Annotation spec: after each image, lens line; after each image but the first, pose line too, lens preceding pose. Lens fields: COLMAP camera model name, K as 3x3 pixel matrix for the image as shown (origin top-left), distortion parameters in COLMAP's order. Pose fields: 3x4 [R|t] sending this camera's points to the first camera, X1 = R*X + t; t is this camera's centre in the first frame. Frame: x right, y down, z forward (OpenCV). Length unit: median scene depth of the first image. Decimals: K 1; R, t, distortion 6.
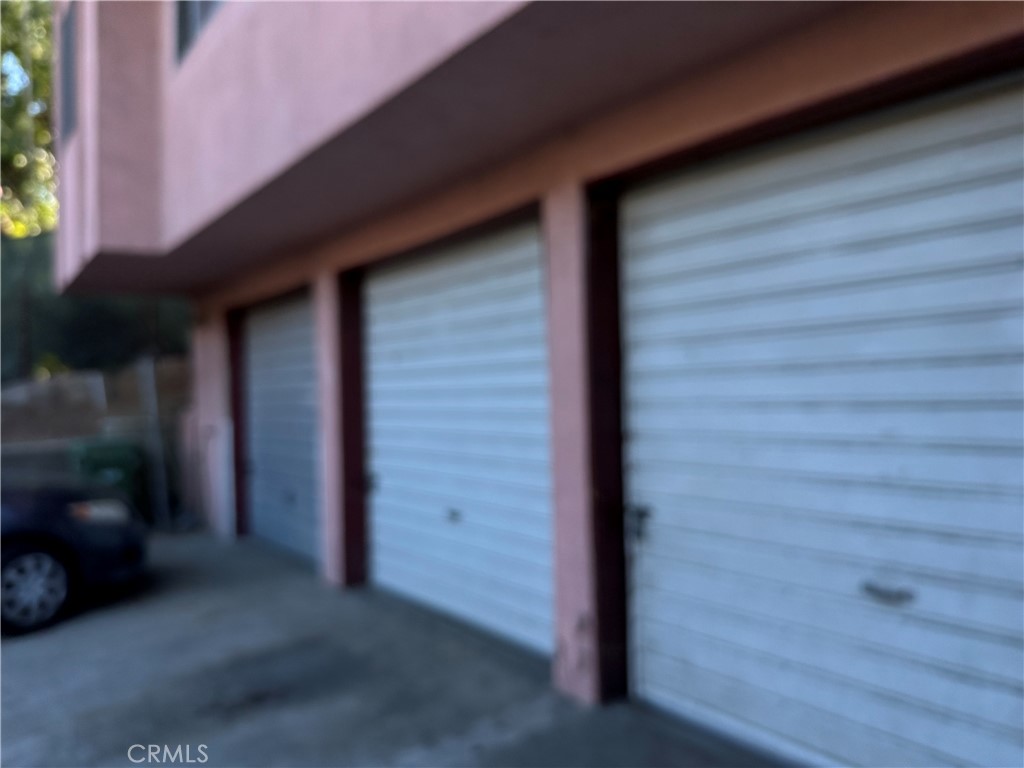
lens RADIAL K [[755.9, 0, 512.0], [0, 755.9, 384.0], [0, 0, 1]] dist [-0.000065, -0.064168]
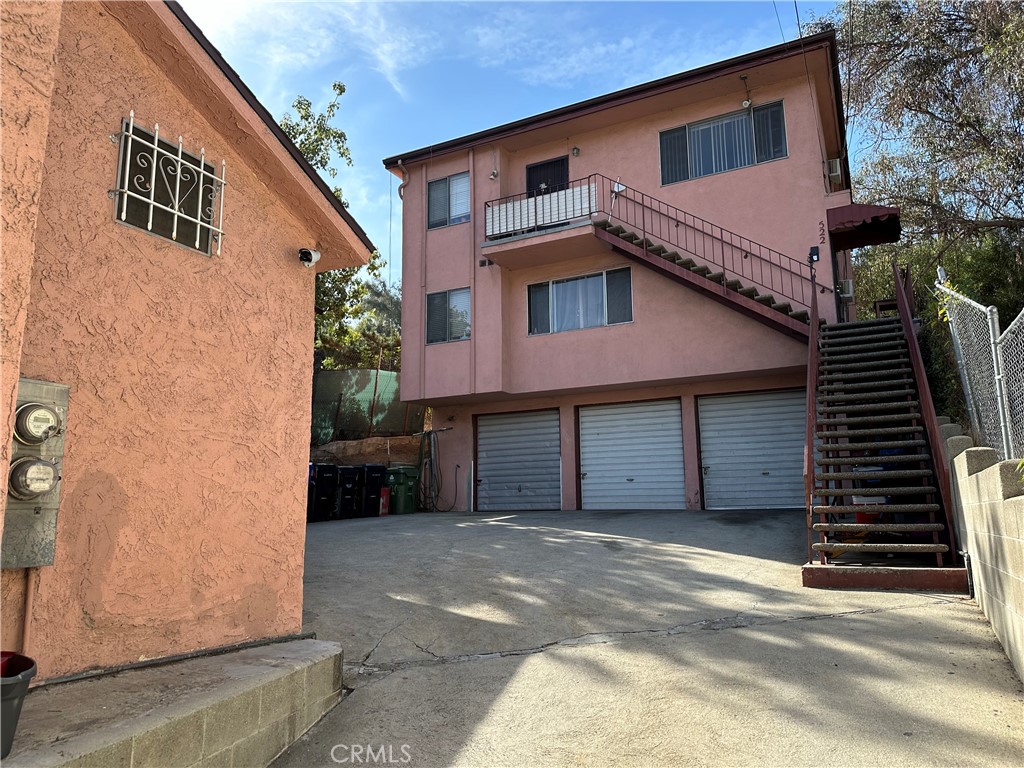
lens RADIAL K [[705.6, 0, 502.5], [0, 705.6, 386.5], [0, 0, 1]] dist [0.070159, -0.095354]
pose [[0.895378, 0.092043, 0.435691, -3.541818], [-0.017164, 0.984812, -0.172774, 0.558165], [-0.444977, 0.147220, 0.883359, -2.872357]]
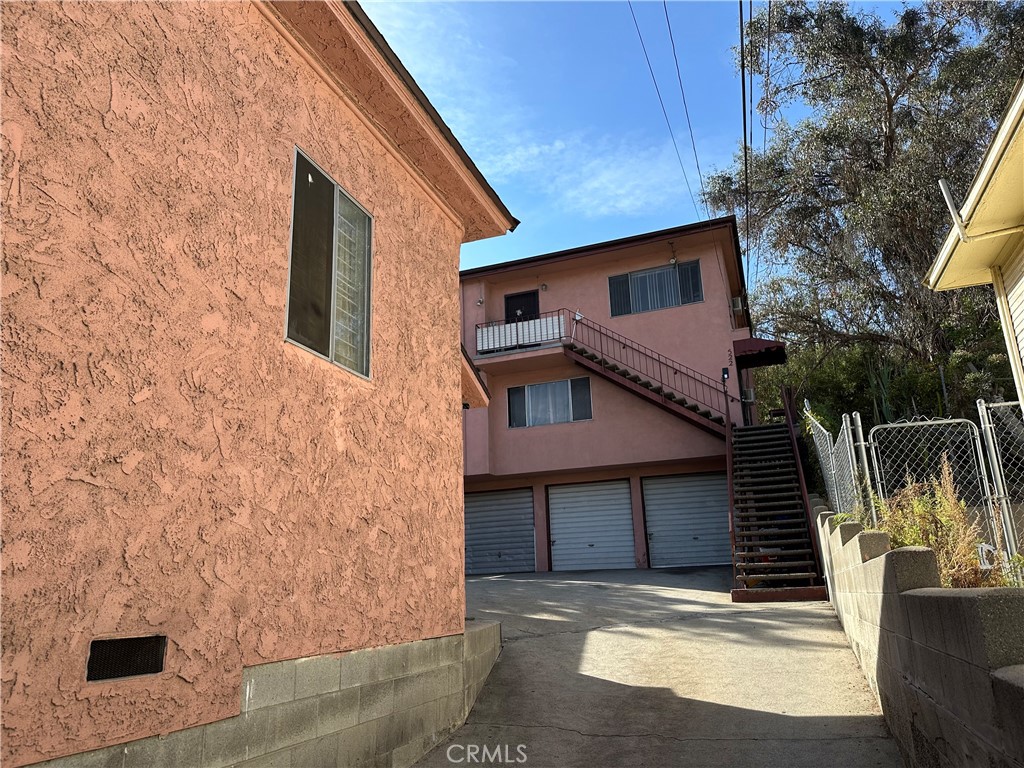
lens RADIAL K [[701.9, 0, 506.7], [0, 701.9, 387.6], [0, 0, 1]] dist [0.121809, -0.181302]
pose [[0.837202, 0.148105, 0.526458, -4.739552], [0.004934, 0.960548, -0.278072, 0.742050], [-0.546871, 0.235400, 0.803442, -3.796226]]
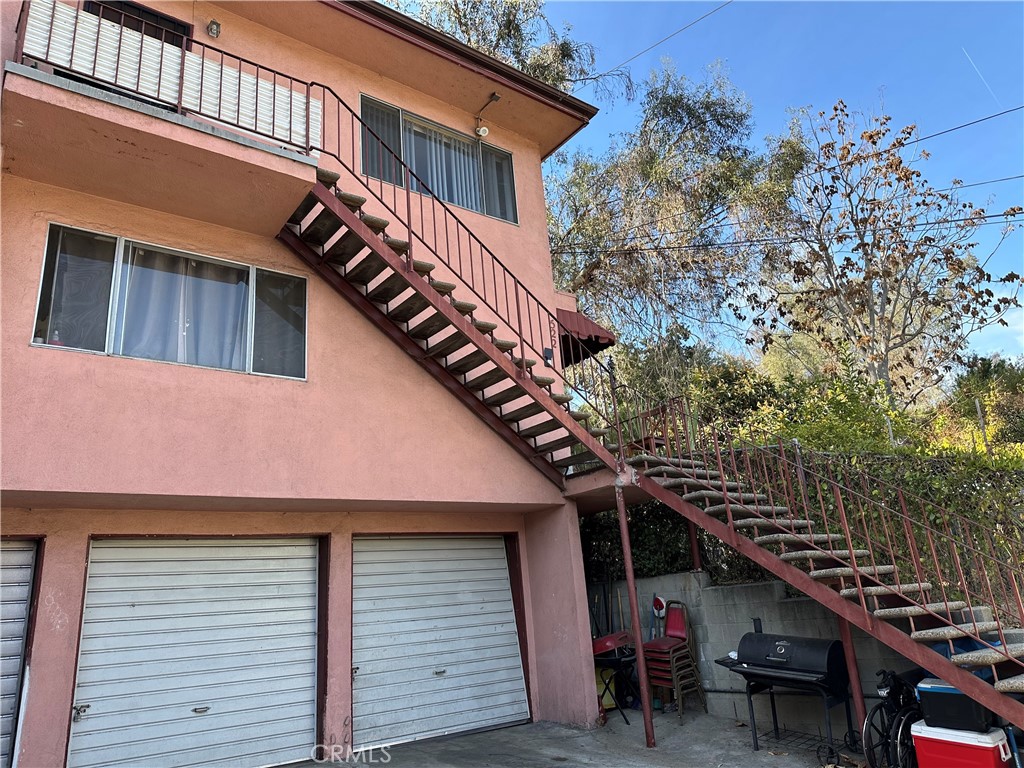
lens RADIAL K [[714.1, 0, 513.6], [0, 714.1, 381.4], [0, 0, 1]] dist [0.085924, -0.115937]
pose [[-0.014862, 0.338289, 0.940925, -3.029373], [0.067663, 0.939212, -0.336605, 0.142701], [-0.997598, 0.058663, -0.036848, 0.628312]]
